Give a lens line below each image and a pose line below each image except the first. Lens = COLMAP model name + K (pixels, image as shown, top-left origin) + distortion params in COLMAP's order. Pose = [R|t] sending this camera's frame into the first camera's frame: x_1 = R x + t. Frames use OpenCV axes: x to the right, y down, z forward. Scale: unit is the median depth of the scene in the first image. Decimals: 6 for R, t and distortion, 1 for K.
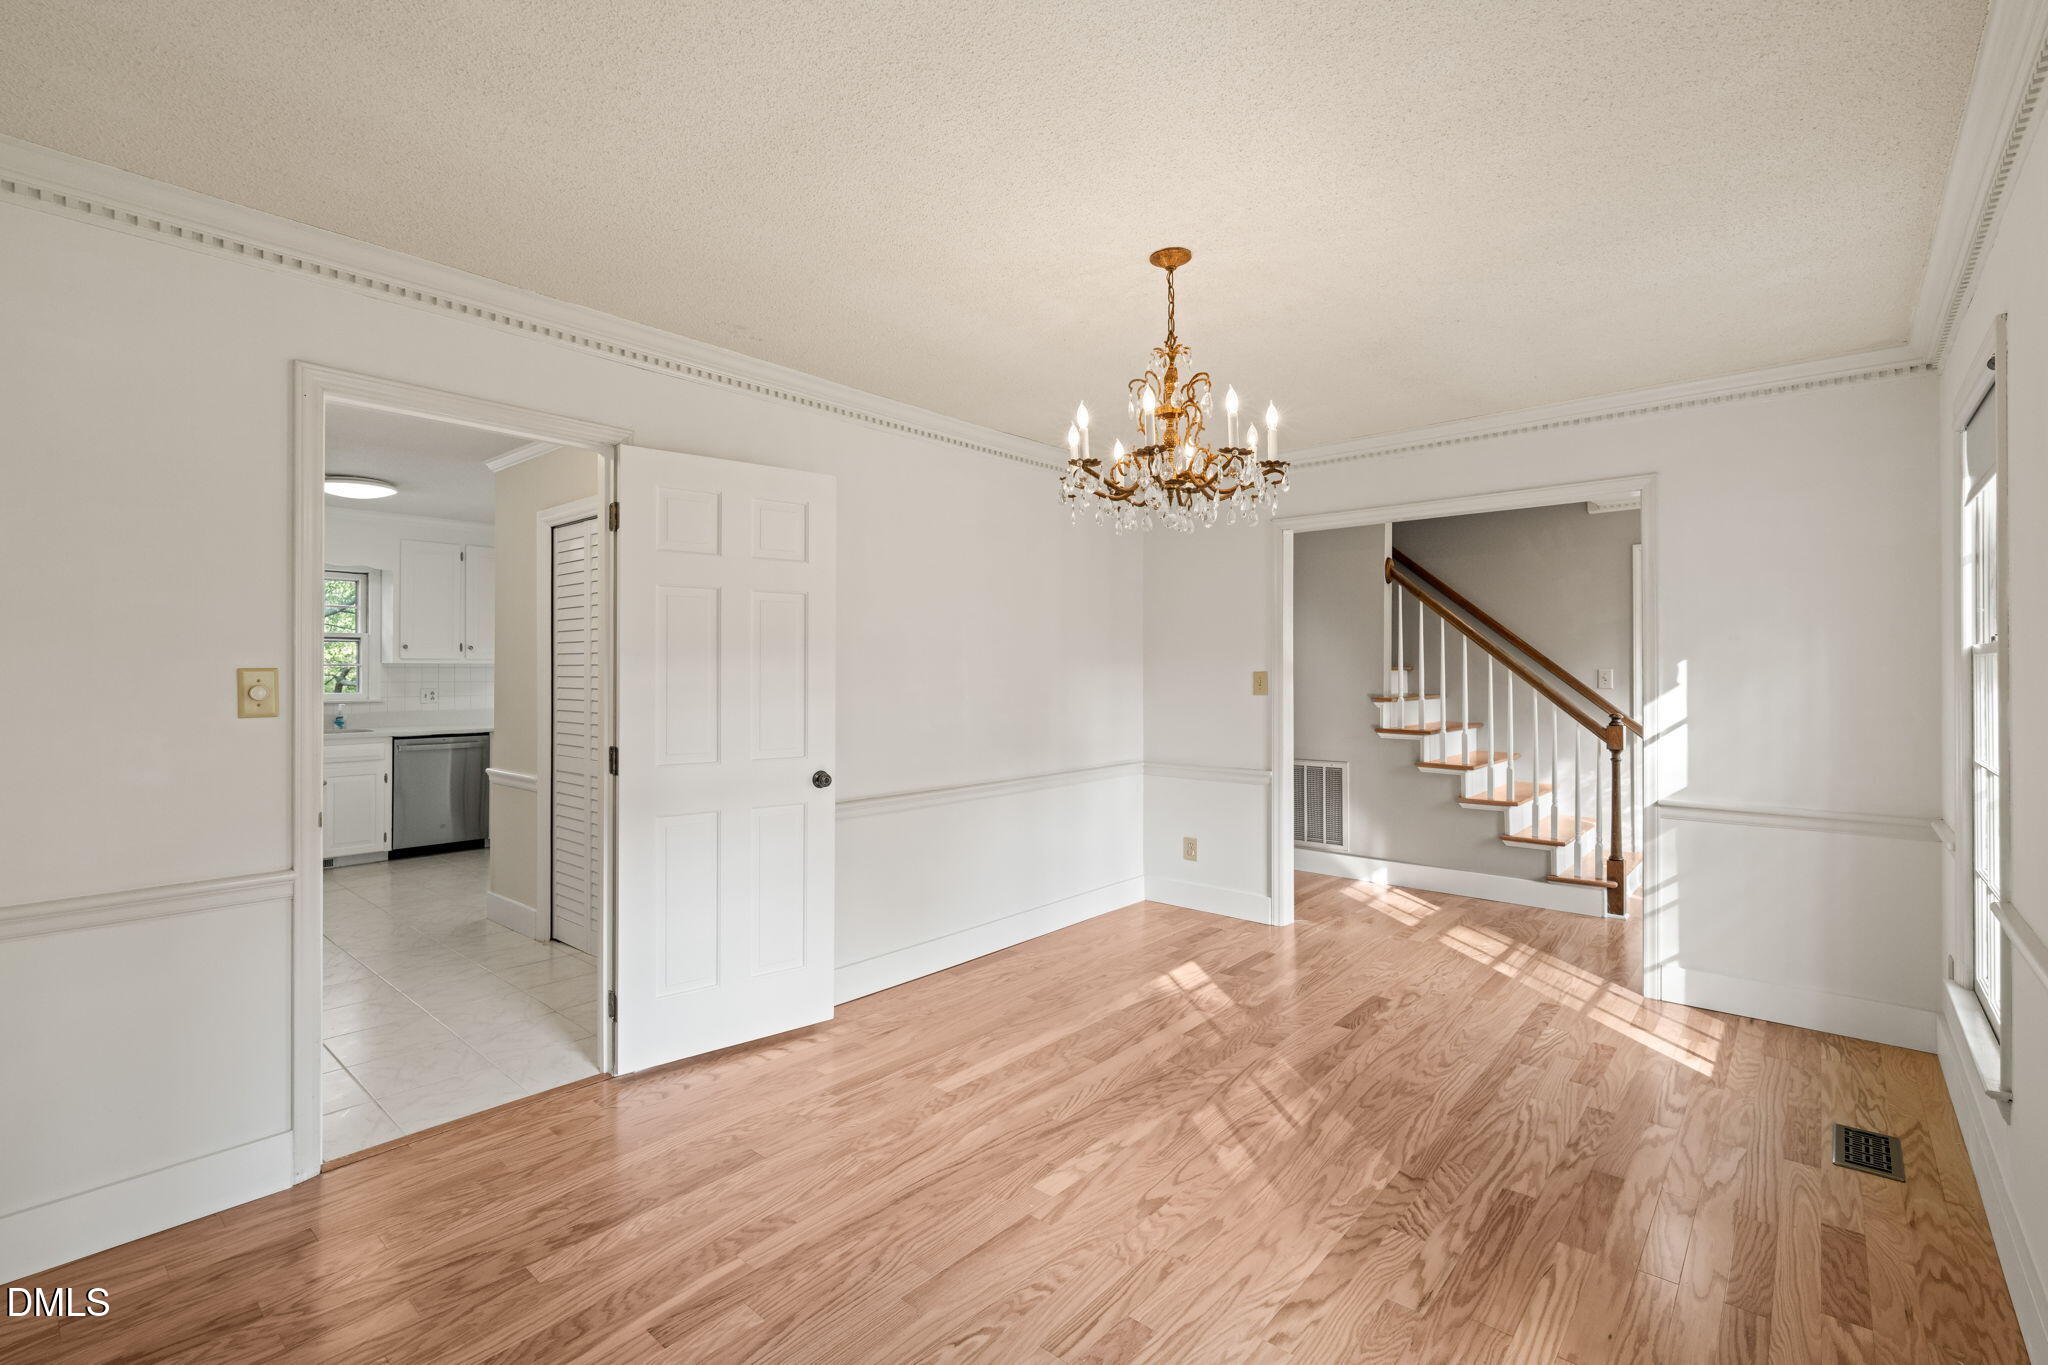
lens RADIAL K [[916.7, 0, 1005.5], [0, 916.7, 665.8], [0, 0, 1]] dist [0.002292, 0.000536]
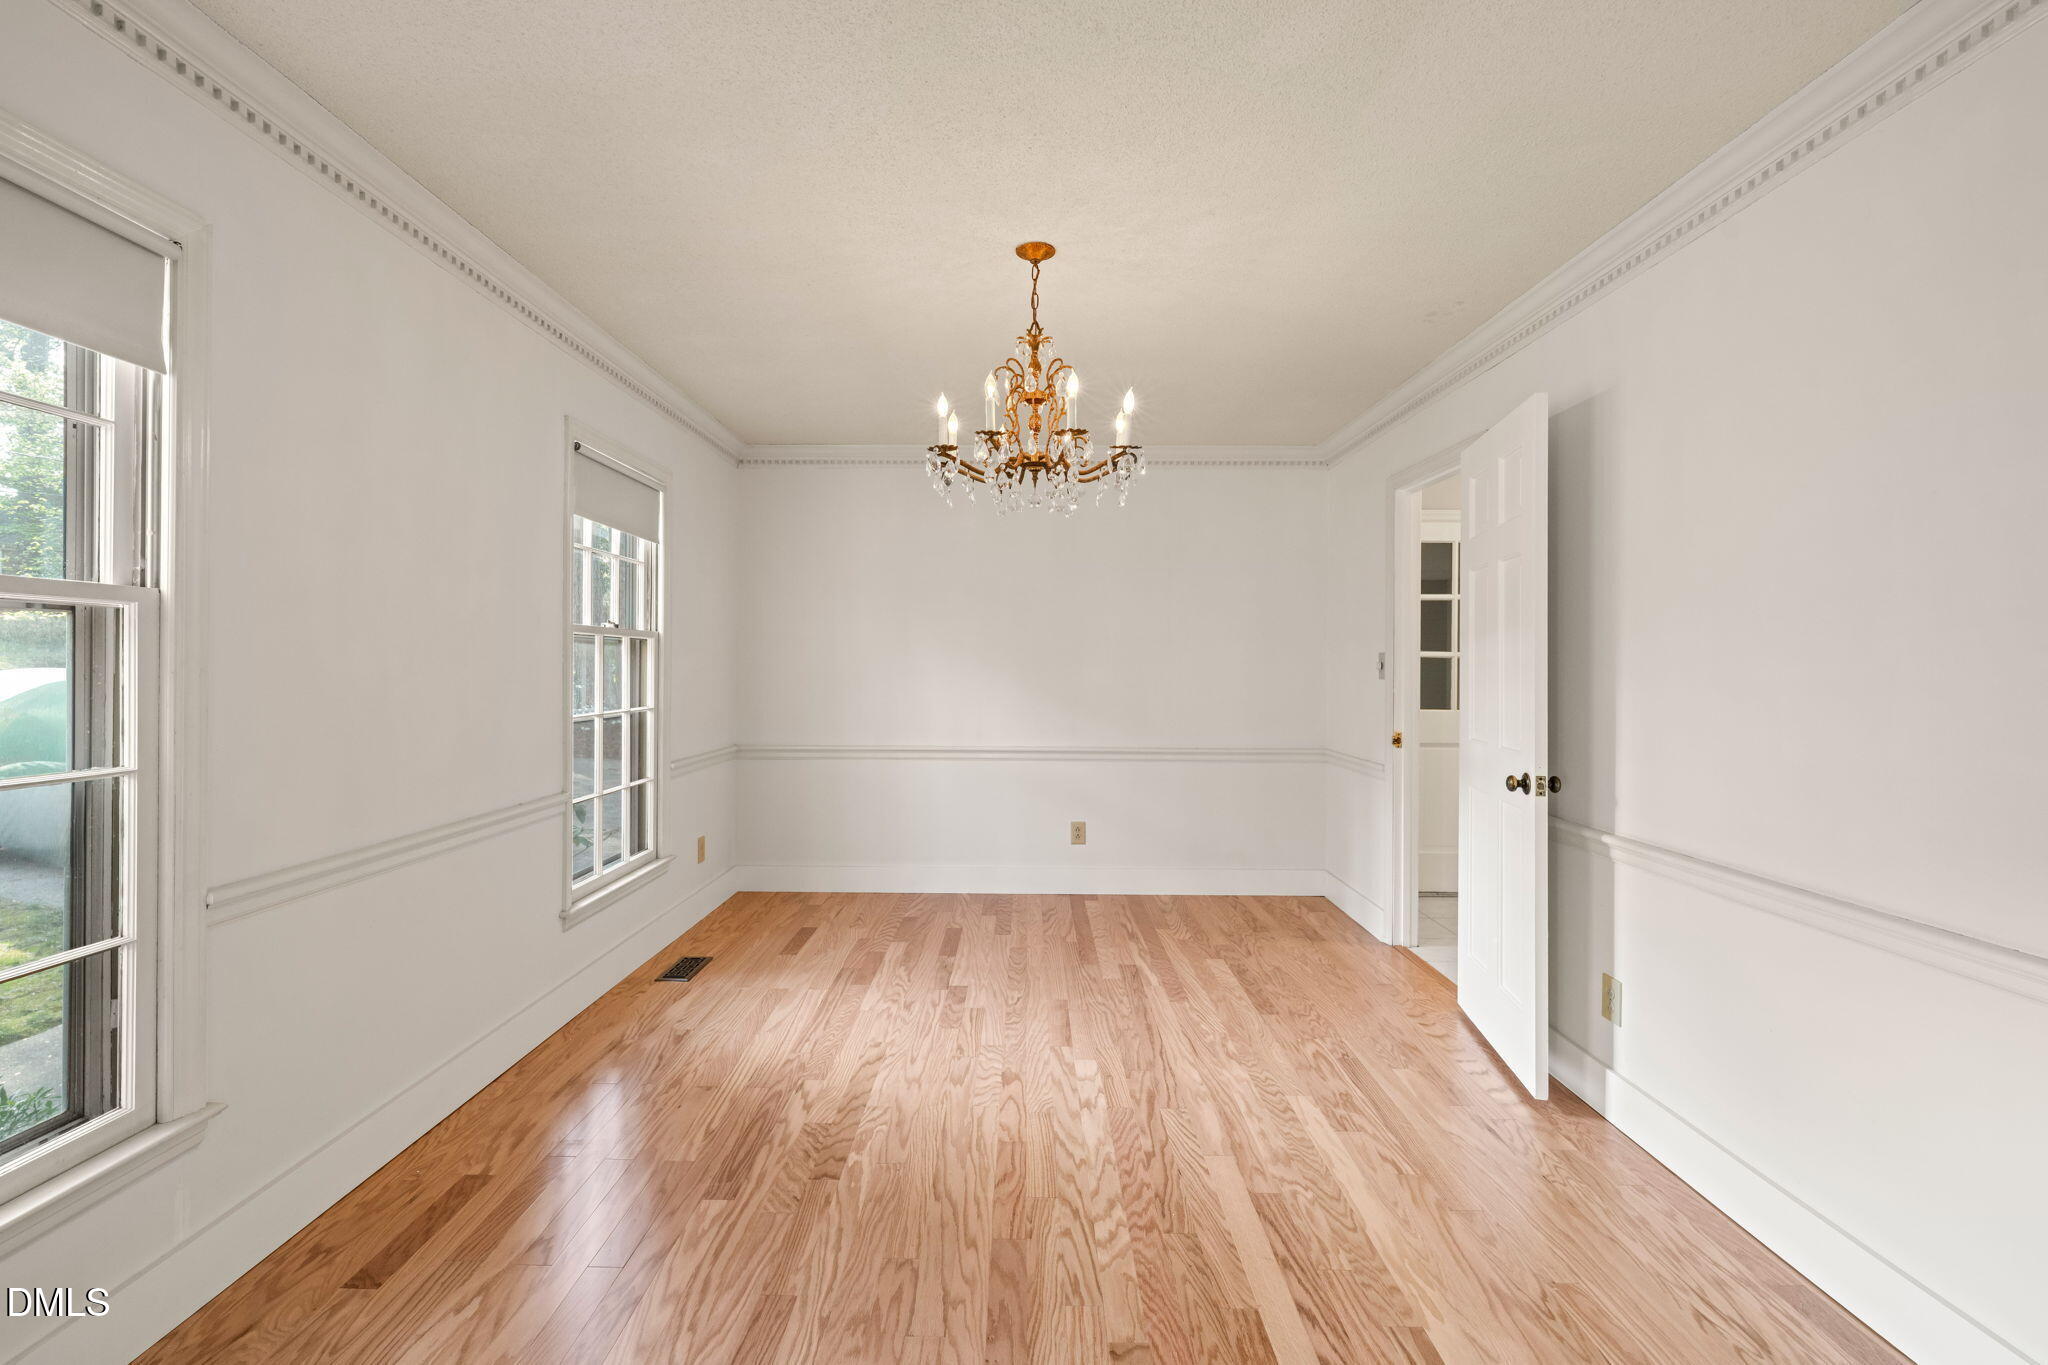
lens RADIAL K [[916.7, 0, 1005.5], [0, 916.7, 665.8], [0, 0, 1]] dist [0.002292, 0.000536]
pose [[-0.758972, -0.004905, -0.651105, 0.906720], [-0.003882, 0.999988, -0.003008, 0.039055], [0.651112, 0.000245, -0.758982, 1.813393]]
